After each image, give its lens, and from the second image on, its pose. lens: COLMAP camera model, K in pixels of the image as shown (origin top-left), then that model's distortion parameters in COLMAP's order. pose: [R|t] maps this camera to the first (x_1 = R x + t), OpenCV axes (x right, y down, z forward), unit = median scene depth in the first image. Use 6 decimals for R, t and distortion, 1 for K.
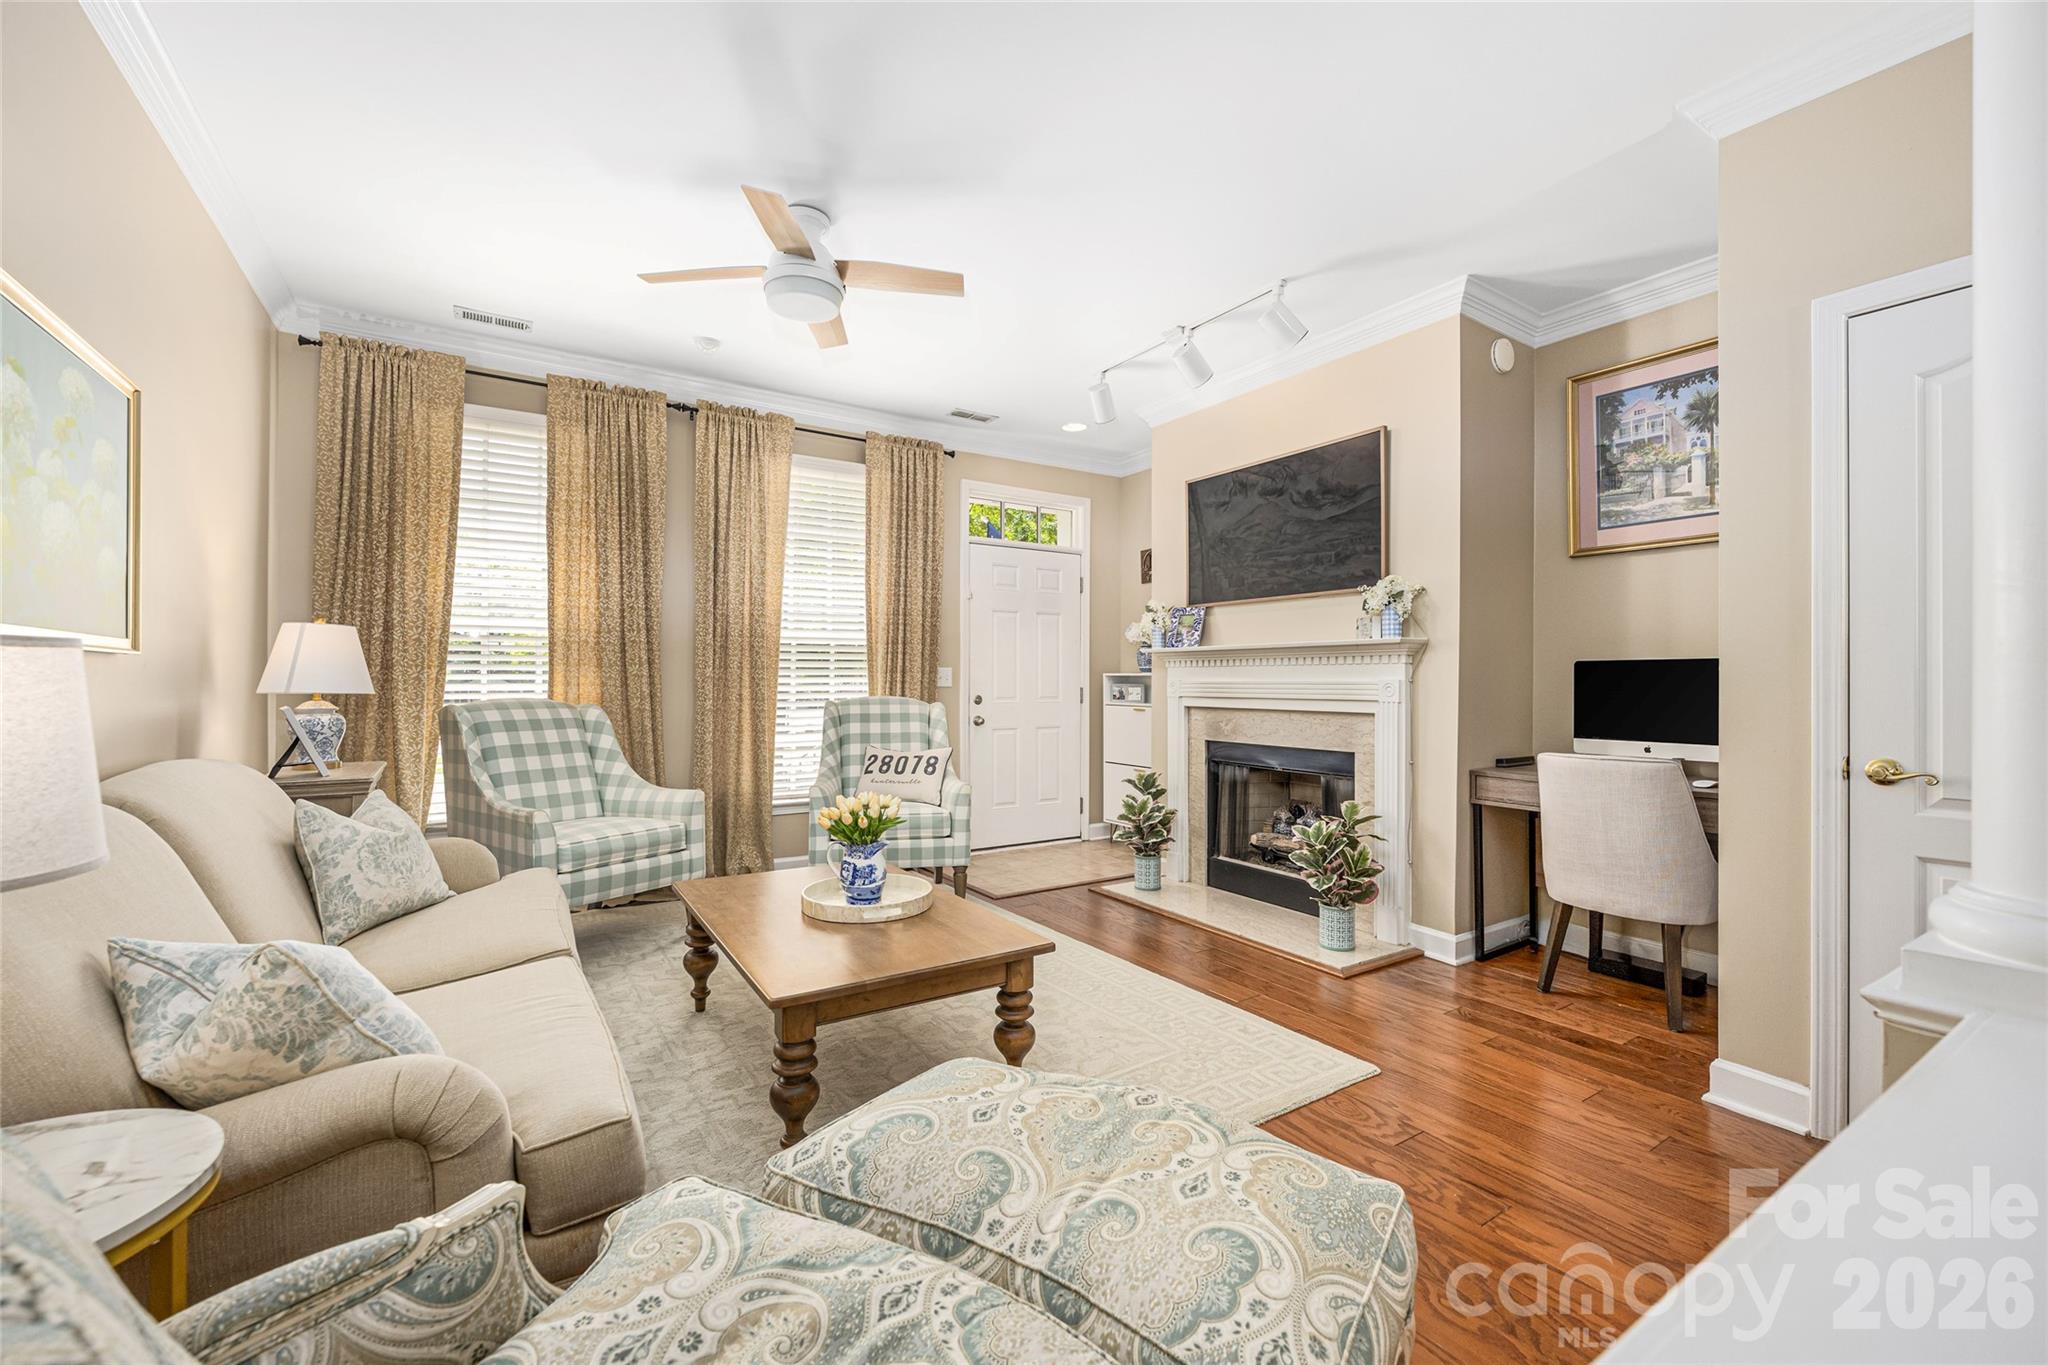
lens RADIAL K [[843.0, 0, 1023.3], [0, 843.0, 676.5], [0, 0, 1]] dist [-0.003551, -0.000149]
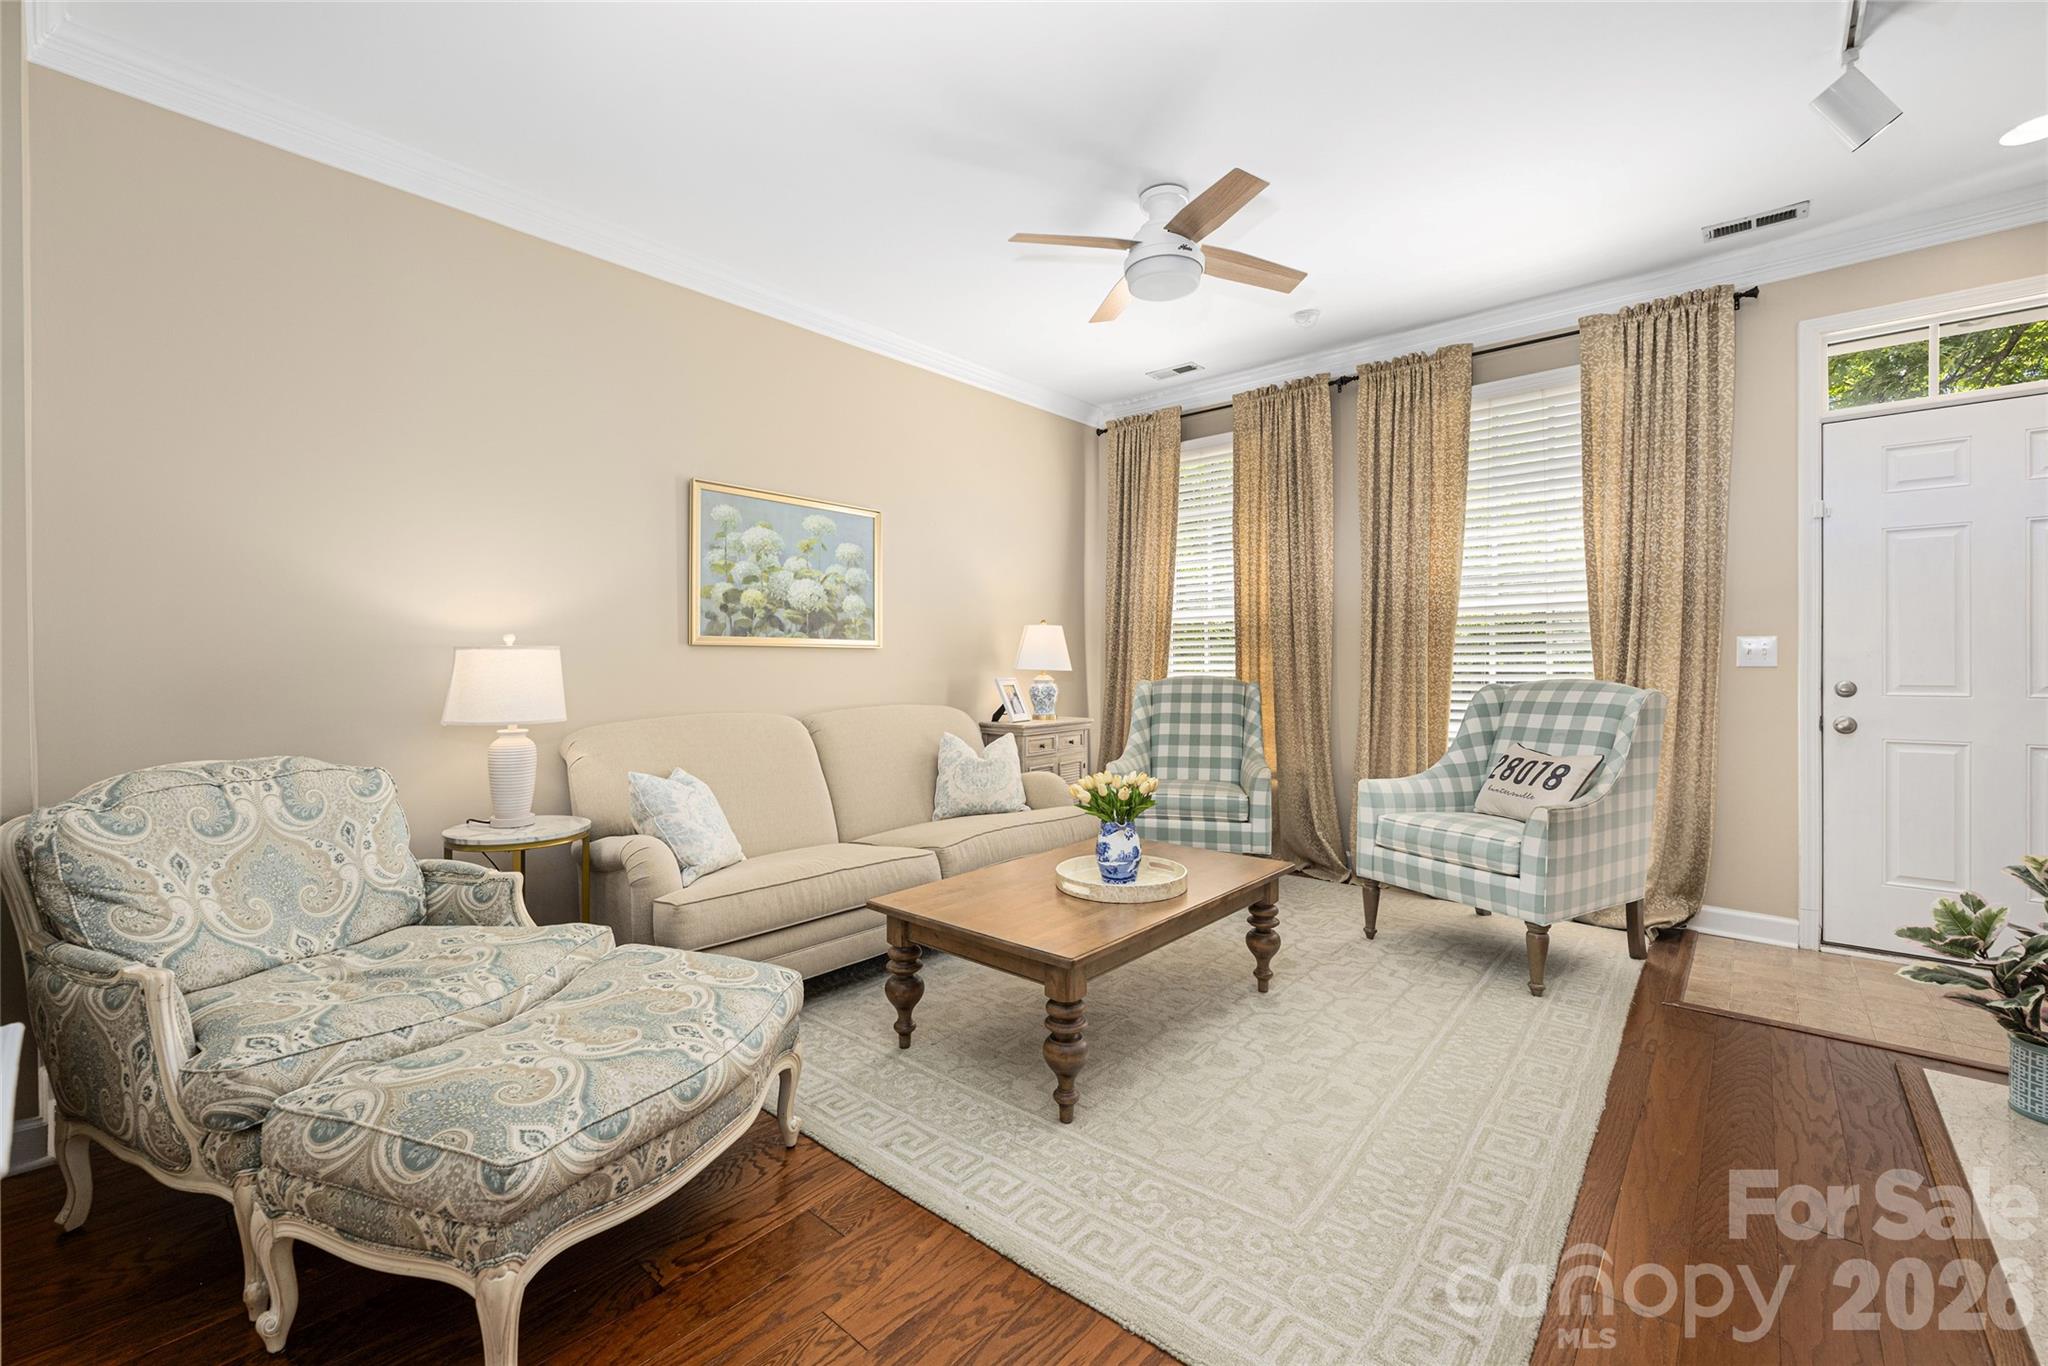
lens RADIAL K [[851.2, 0, 1019.1], [0, 851.2, 664.5], [0, 0, 1]] dist [-0.004009, -0.000457]
pose [[0.275444, -0.003200, -0.961312, 0.457948], [0.008109, 0.999967, -0.001005, 0.008247], [0.961283, -0.007519, 0.275461, 0.380046]]
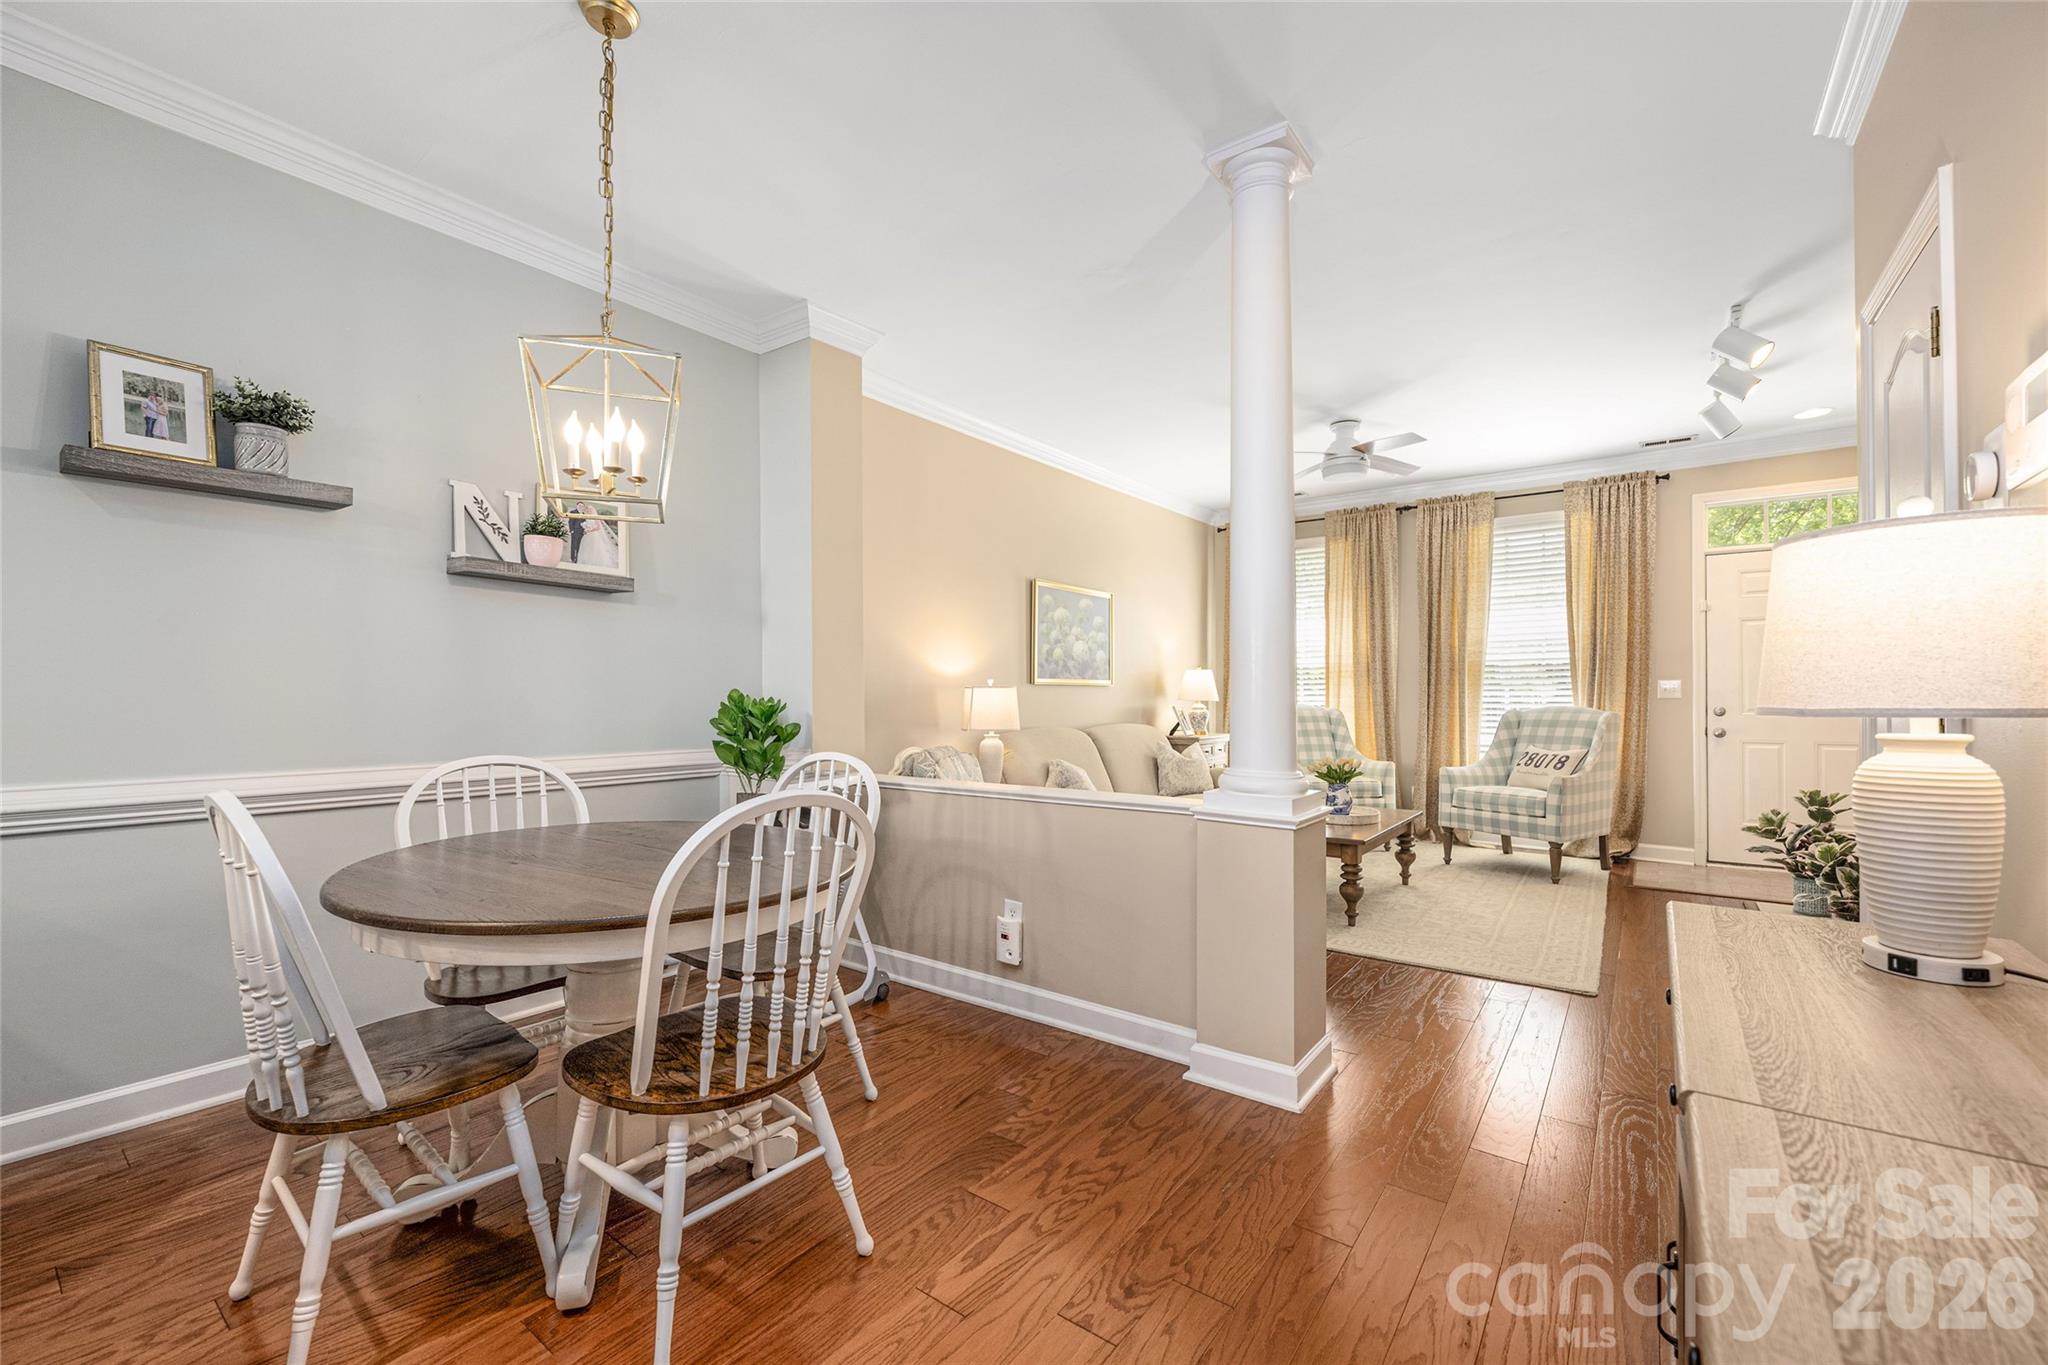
lens RADIAL K [[845.8, 0, 1016.3], [0, 845.8, 687.4], [0, 0, 1]] dist [-0.002211, -0.000201]
pose [[0.342875, -0.012033, -0.939304, 0.778260], [0.007507, 0.999921, -0.010070, 0.003680], [0.939351, -0.003598, 0.342938, -0.155156]]
